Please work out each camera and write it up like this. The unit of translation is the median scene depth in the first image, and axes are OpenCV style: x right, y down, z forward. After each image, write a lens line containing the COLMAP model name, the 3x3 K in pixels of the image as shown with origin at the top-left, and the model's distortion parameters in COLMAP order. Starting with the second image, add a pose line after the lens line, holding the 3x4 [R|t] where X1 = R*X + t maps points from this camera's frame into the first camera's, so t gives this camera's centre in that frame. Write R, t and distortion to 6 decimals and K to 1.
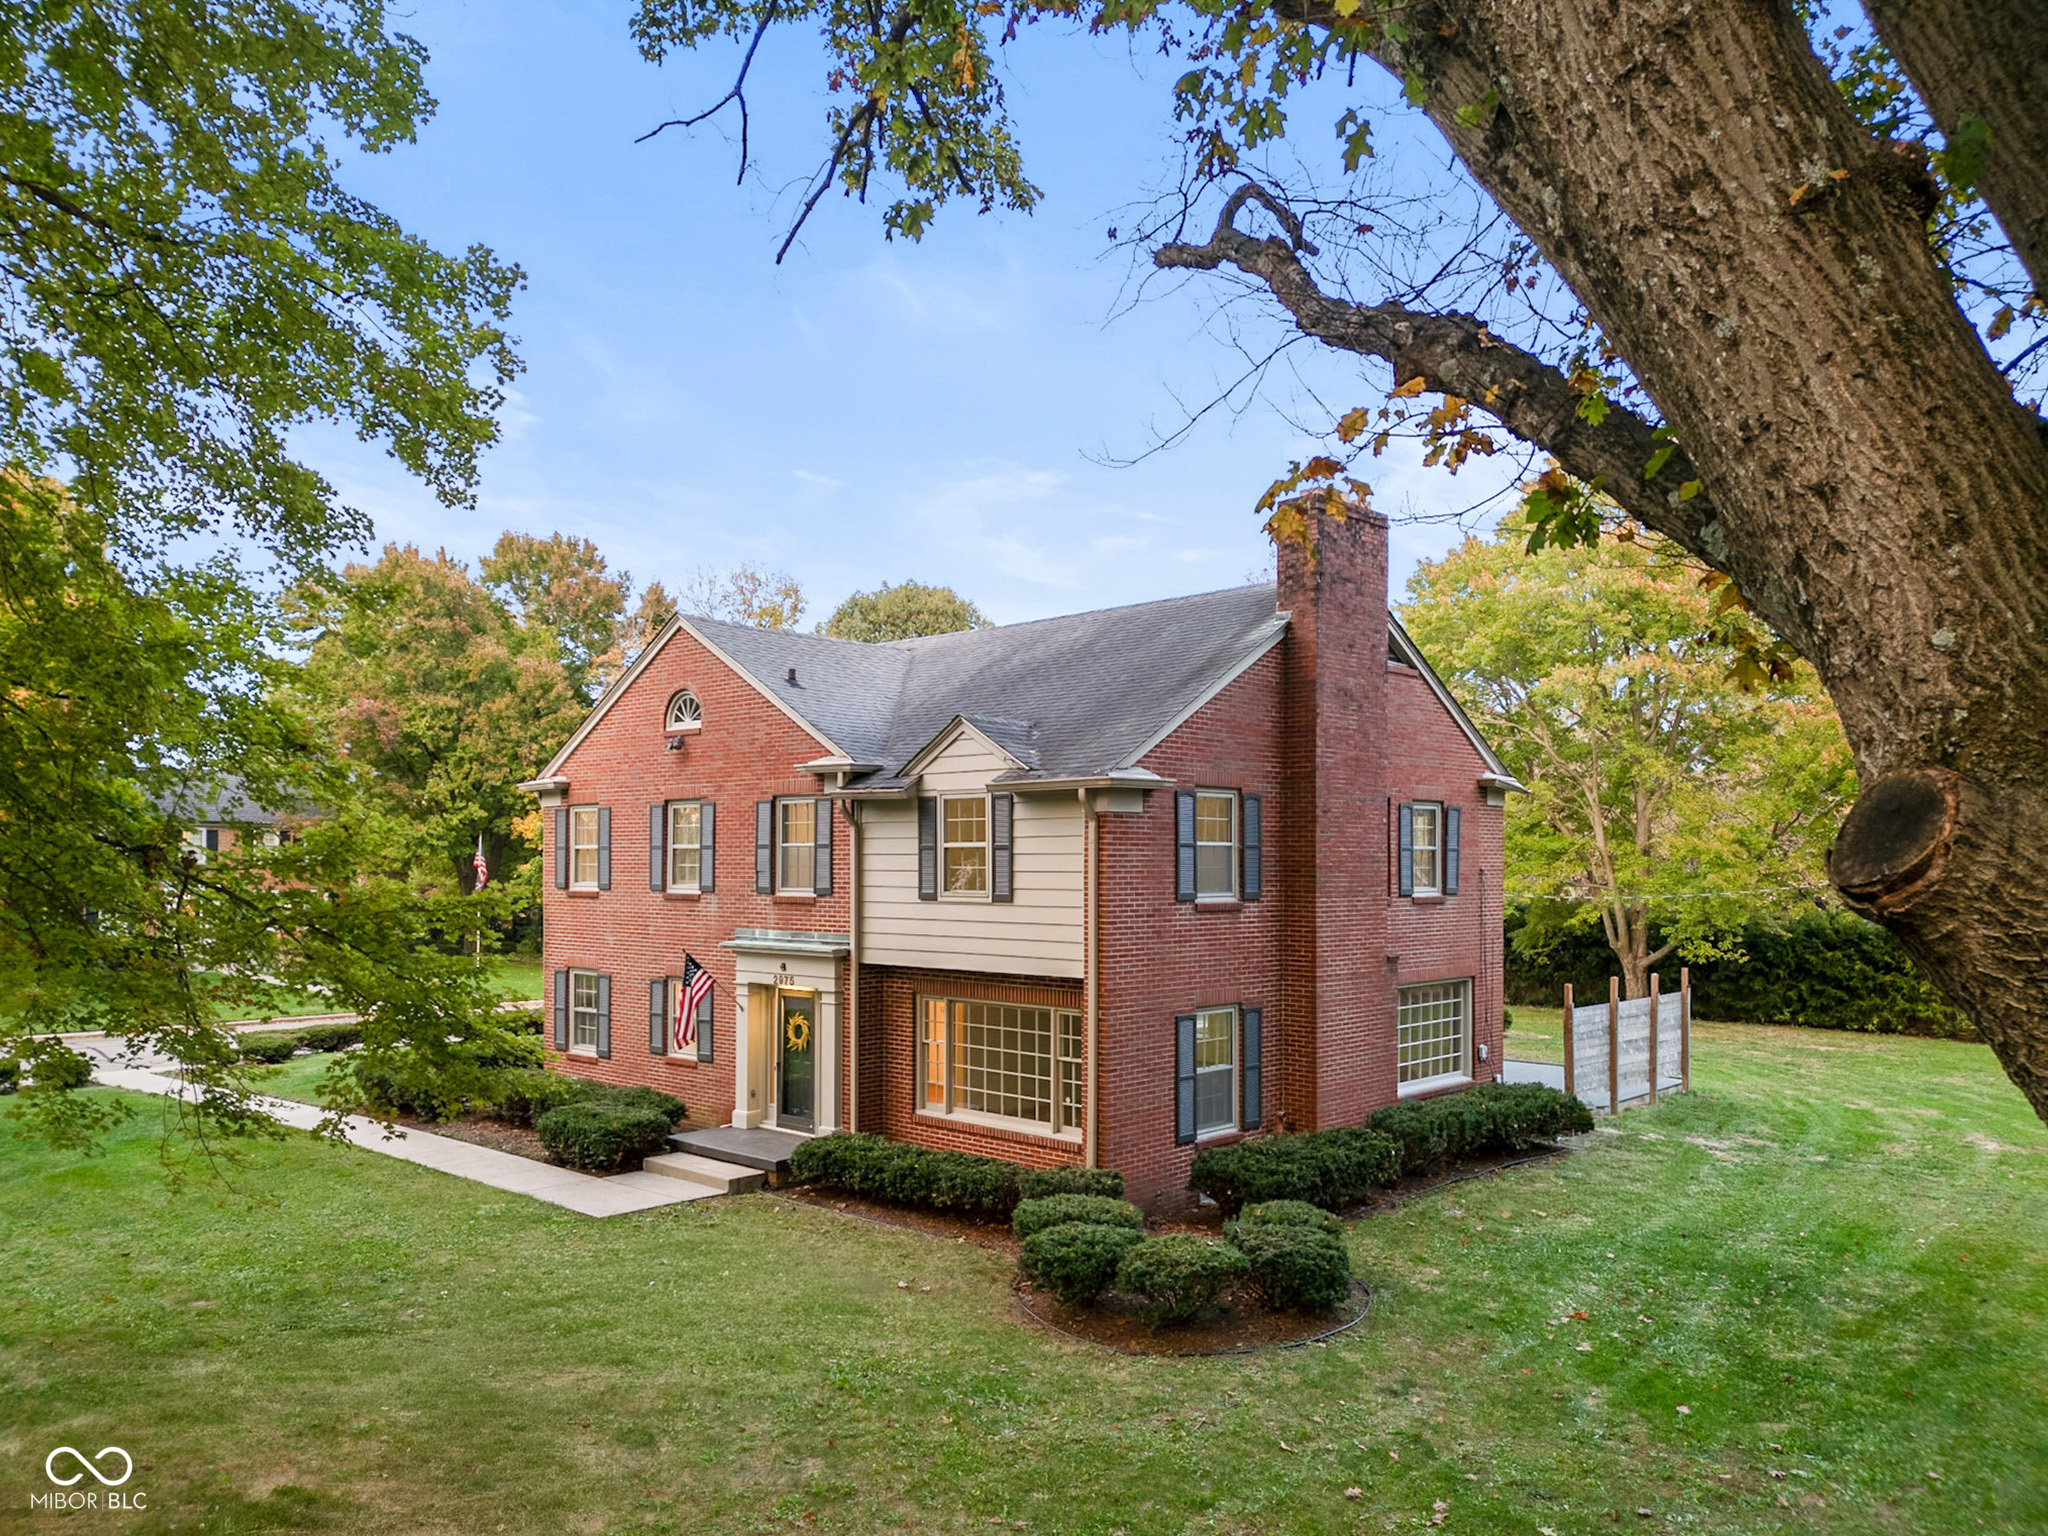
lens RADIAL K [[1426.8, 0, 1026.2], [0, 1426.8, 780.3], [0, 0, 1]] dist [0.000337, -0.000227]
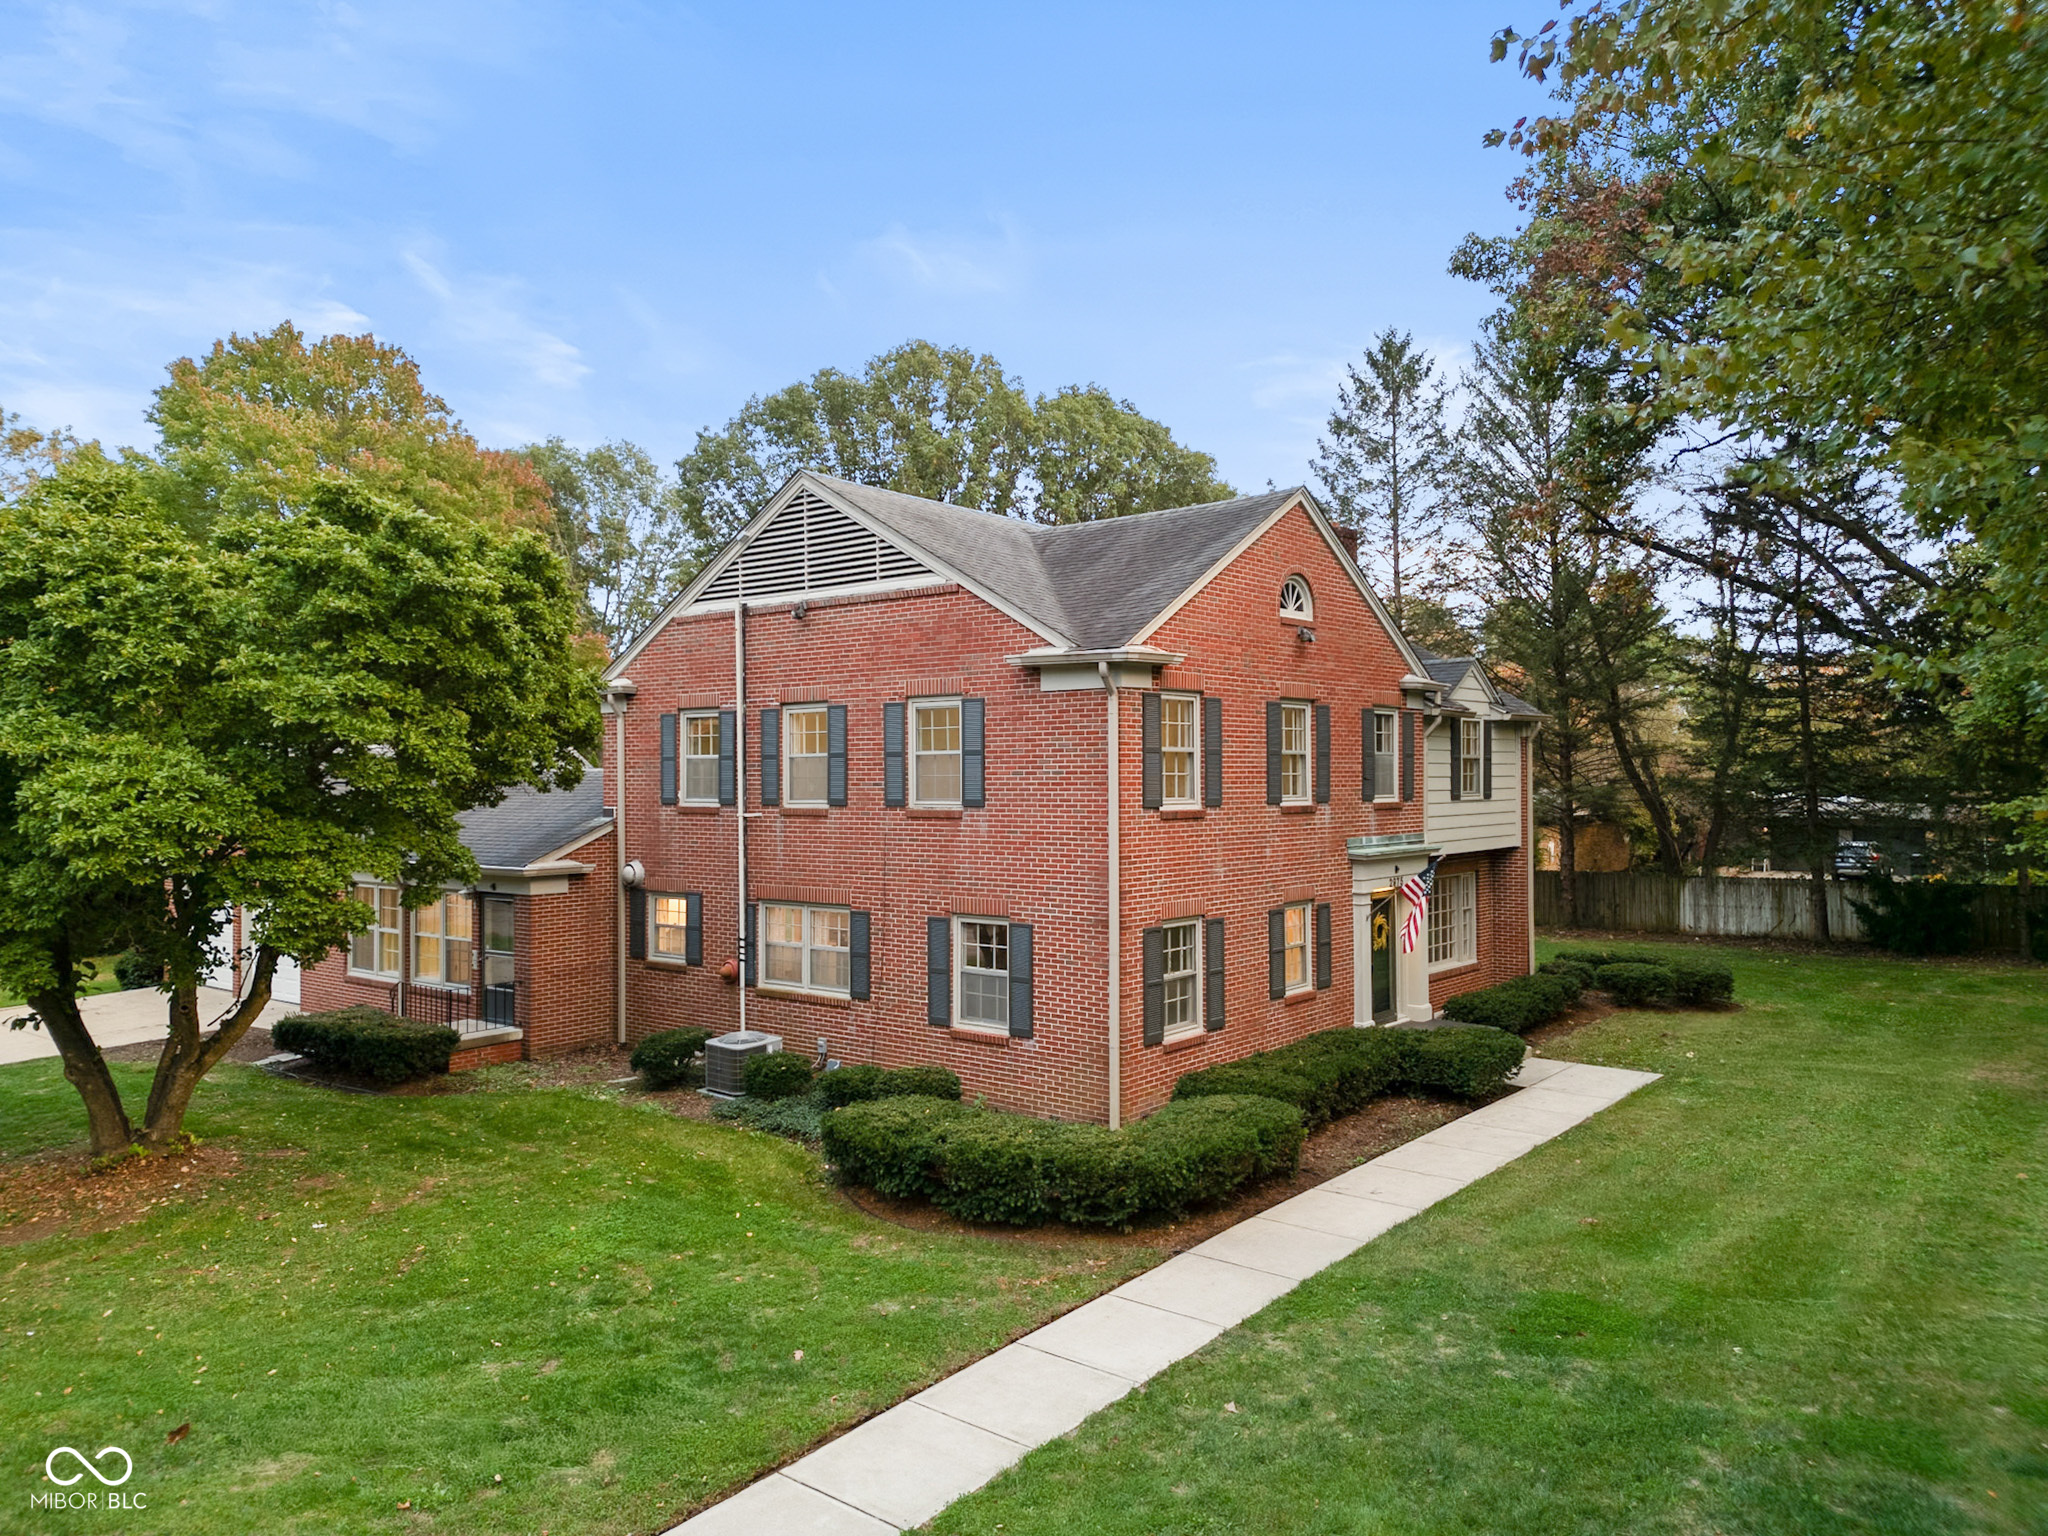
lens RADIAL K [[1426.8, 0, 1027.8], [0, 1426.8, 763.8], [0, 0, 1]] dist [0.000337, -0.000227]
pose [[-0.025626, 0.016742, 0.999531, -1.277214], [-0.038863, 0.999087, -0.017730, 0.086263], [-0.998916, -0.039299, -0.024952, 1.364673]]
